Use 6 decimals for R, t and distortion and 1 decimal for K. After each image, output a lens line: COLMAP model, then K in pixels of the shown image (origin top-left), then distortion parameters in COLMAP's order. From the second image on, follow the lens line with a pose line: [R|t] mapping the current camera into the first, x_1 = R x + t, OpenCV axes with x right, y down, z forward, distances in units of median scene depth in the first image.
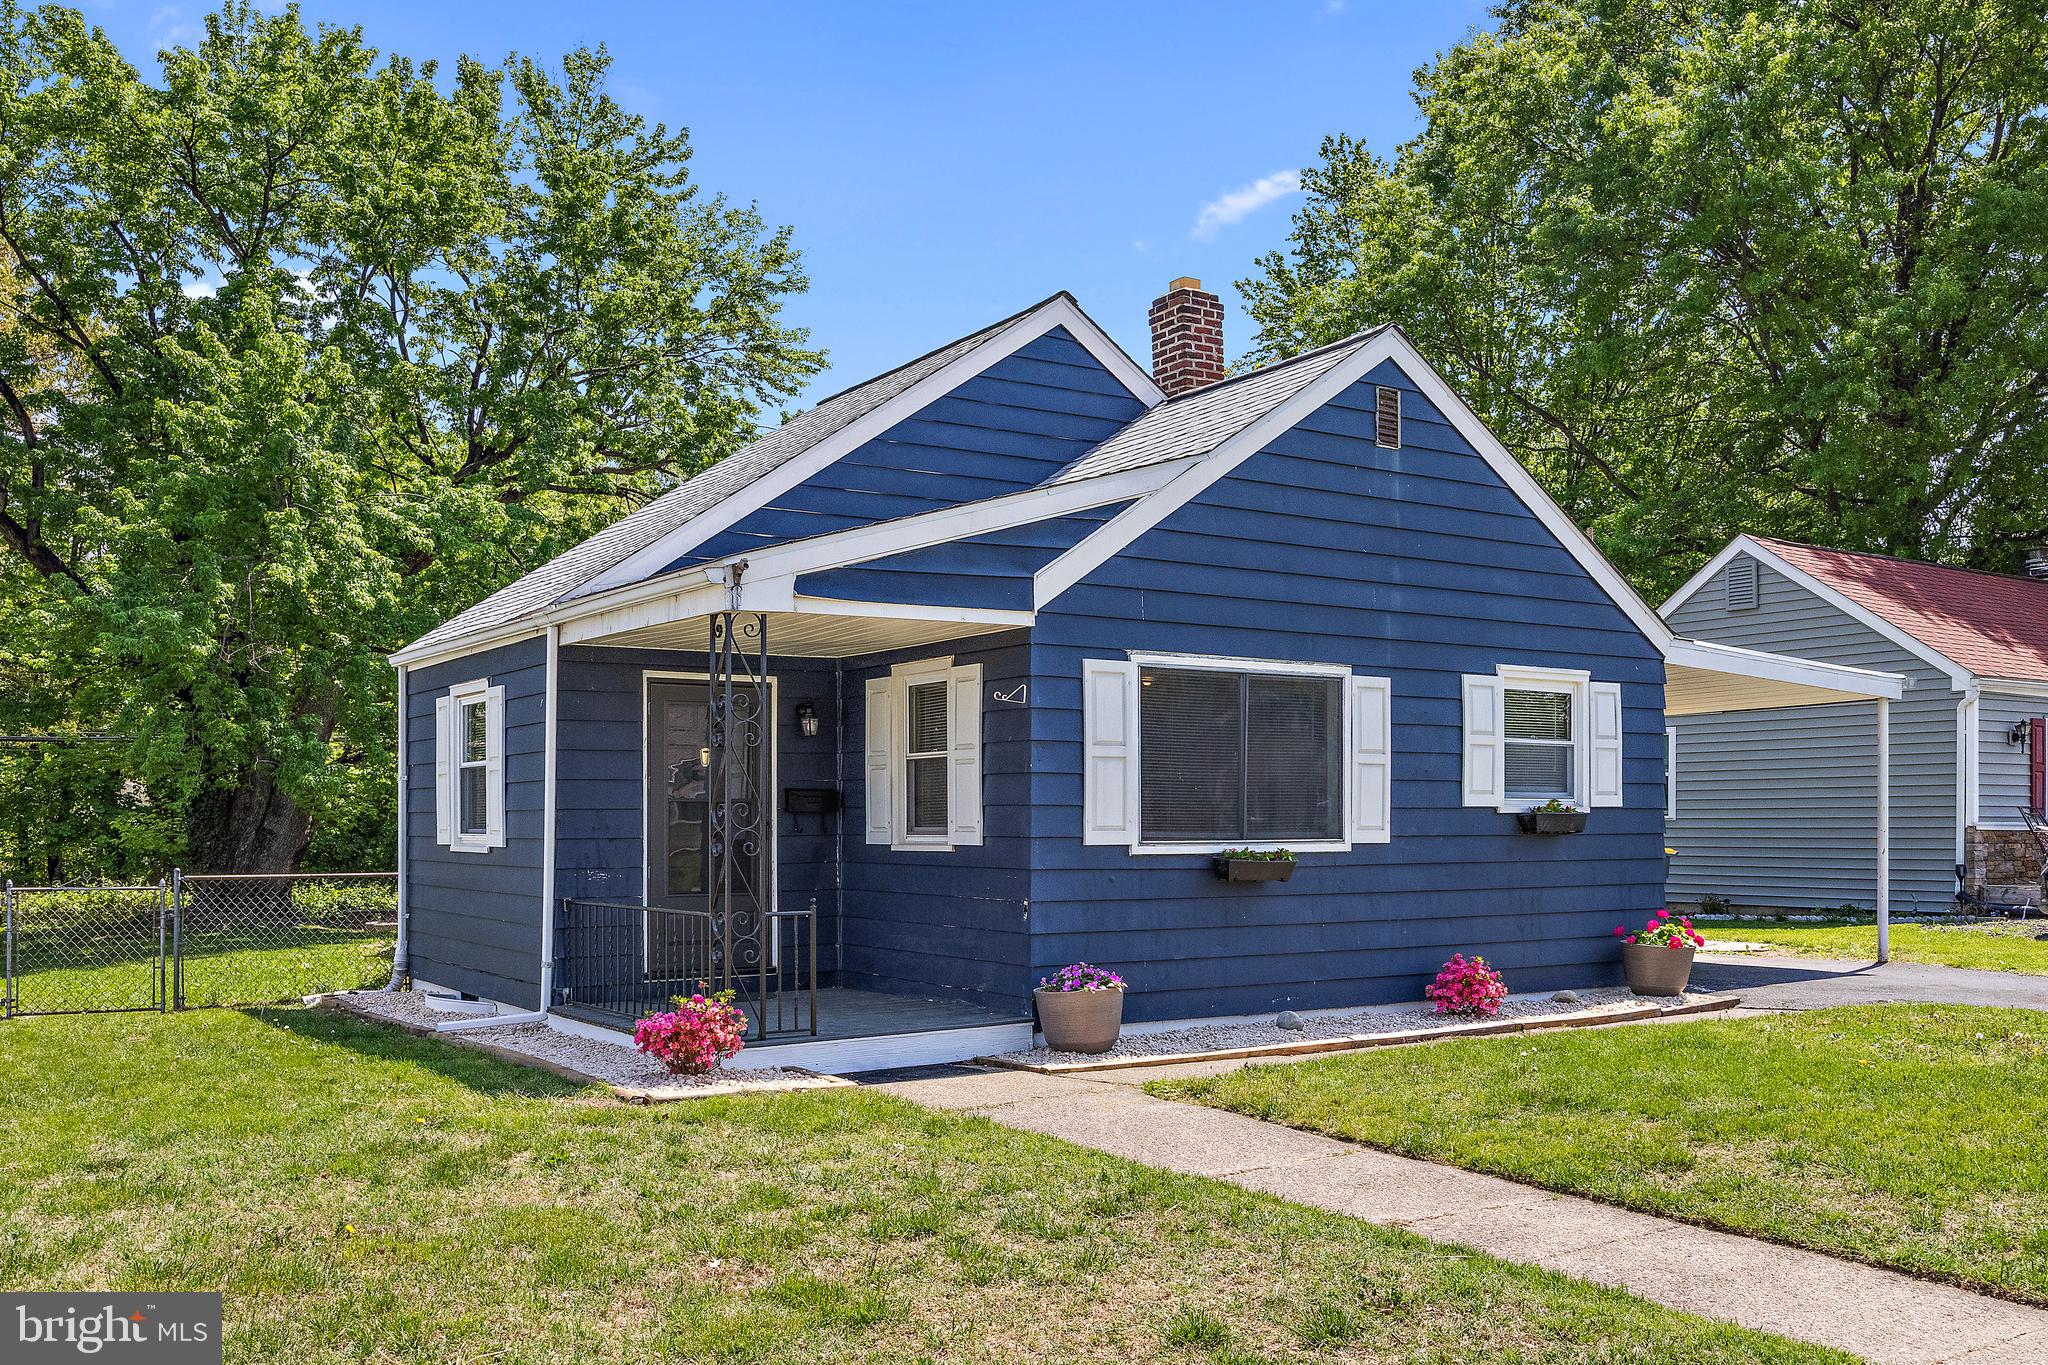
lens RADIAL K [[1808.9, 0, 1060.9], [0, 1808.9, 754.8], [0, 0, 1]] dist [0.000761, -0.007315]
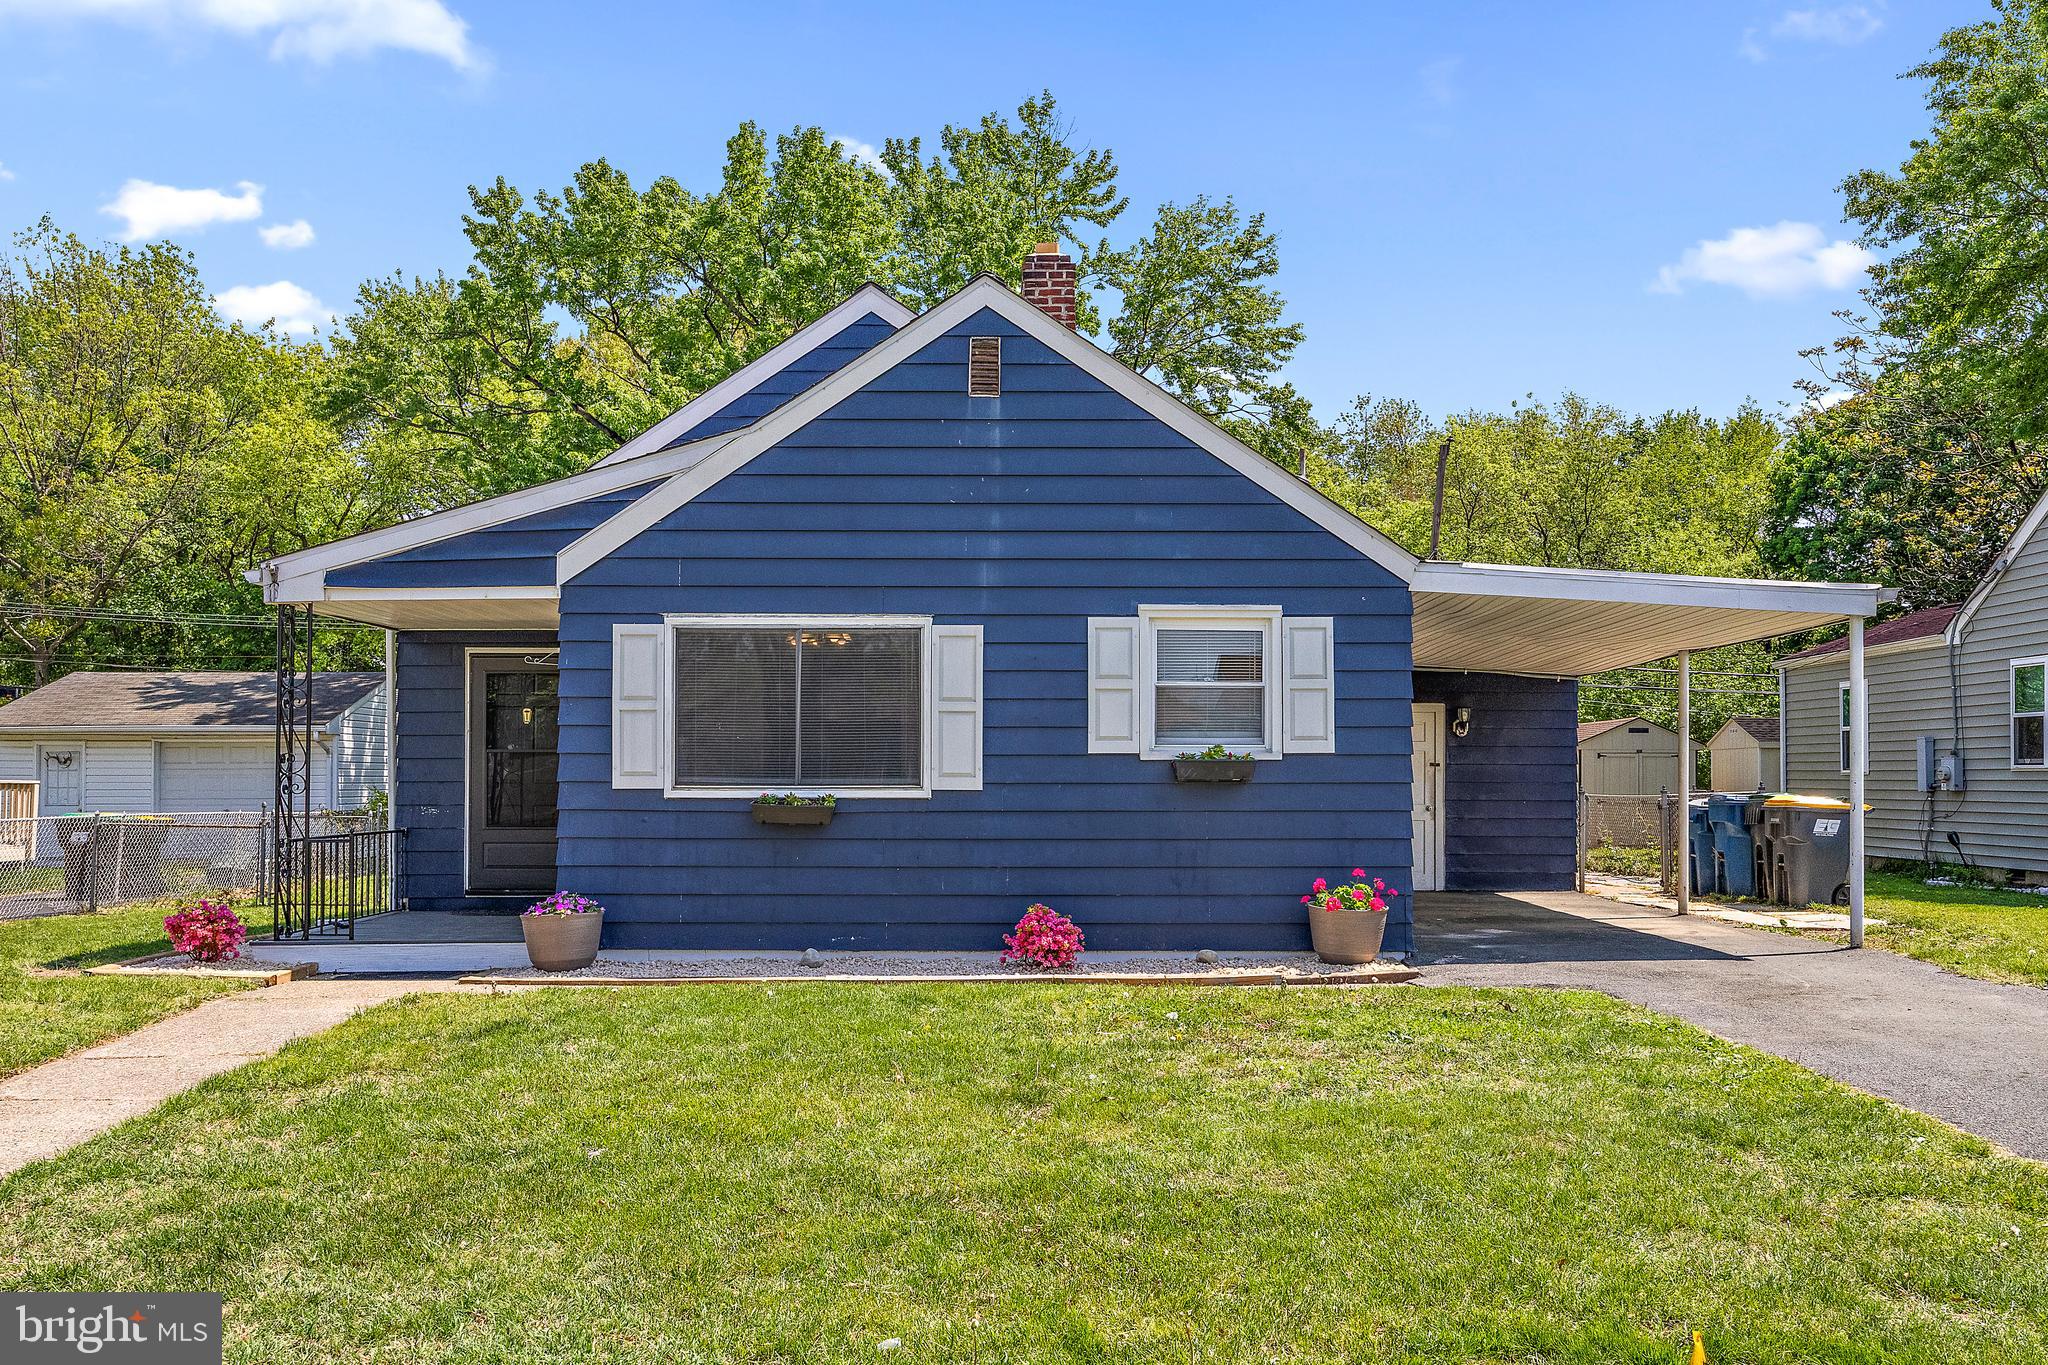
lens RADIAL K [[1713.2, 0, 1036.9], [0, 1713.2, 682.1], [0, 0, 1]] dist [-0.002368, -0.021426]
pose [[0.831781, -0.028561, -0.554369, 0.734952], [0.018465, 0.999546, -0.023792, 0.012137], [0.554797, 0.009554, 0.831931, 0.227098]]
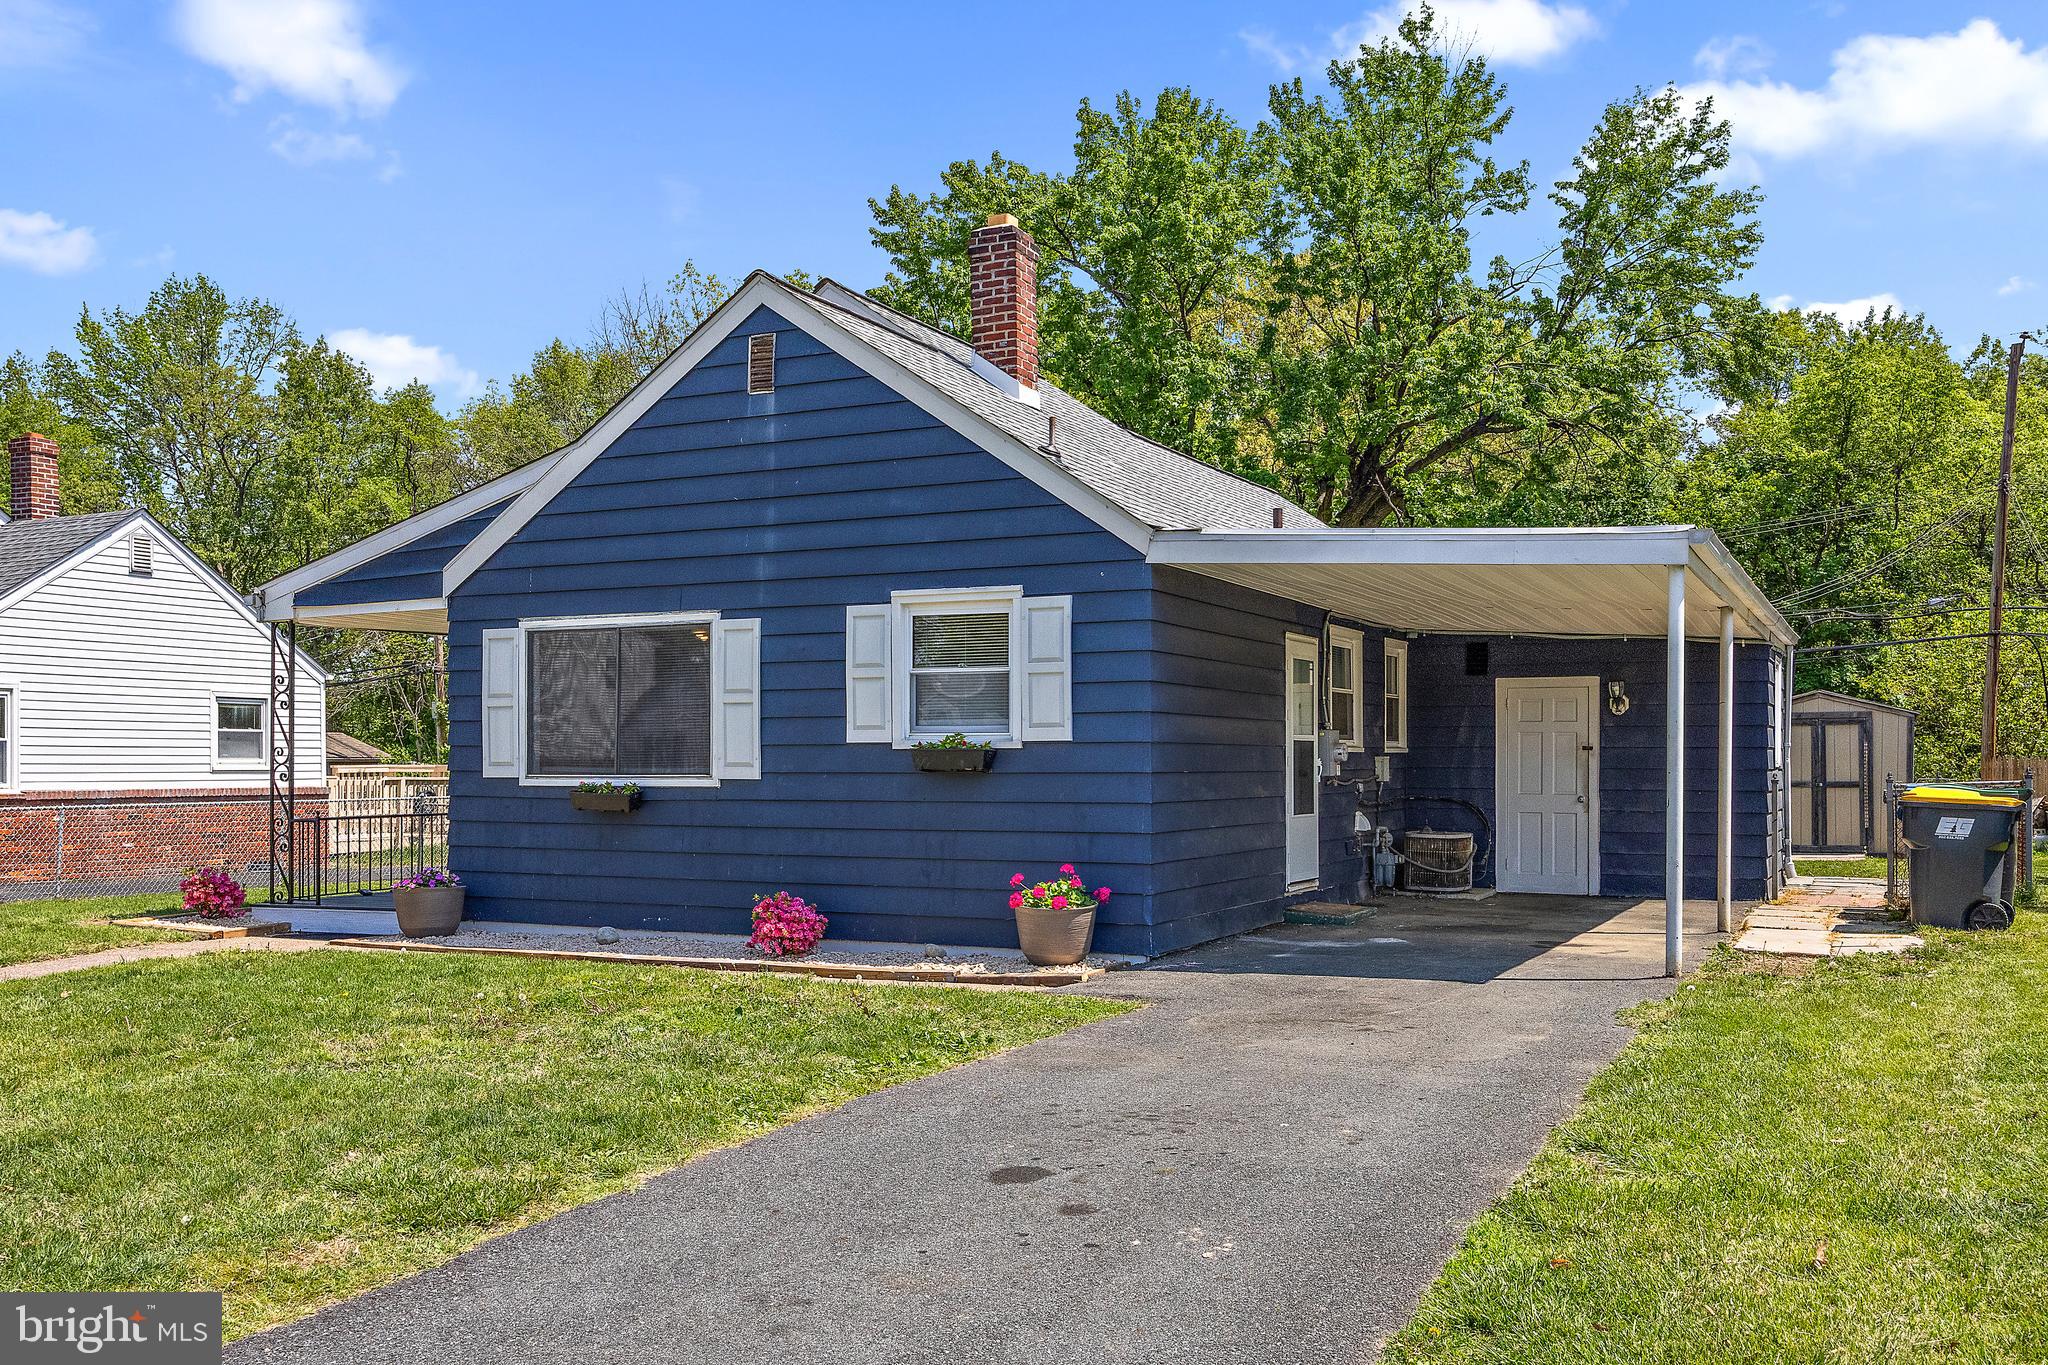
lens RADIAL K [[1808.9, 0, 1024.0], [0, 1808.9, 703.2], [0, 0, 1]] dist [0.000761, -0.007315]
pose [[0.498027, -0.026442, -0.866758, 1.147975], [0.033554, 0.999374, -0.011208, 0.022166], [0.866512, -0.023501, 0.498602, 0.619572]]
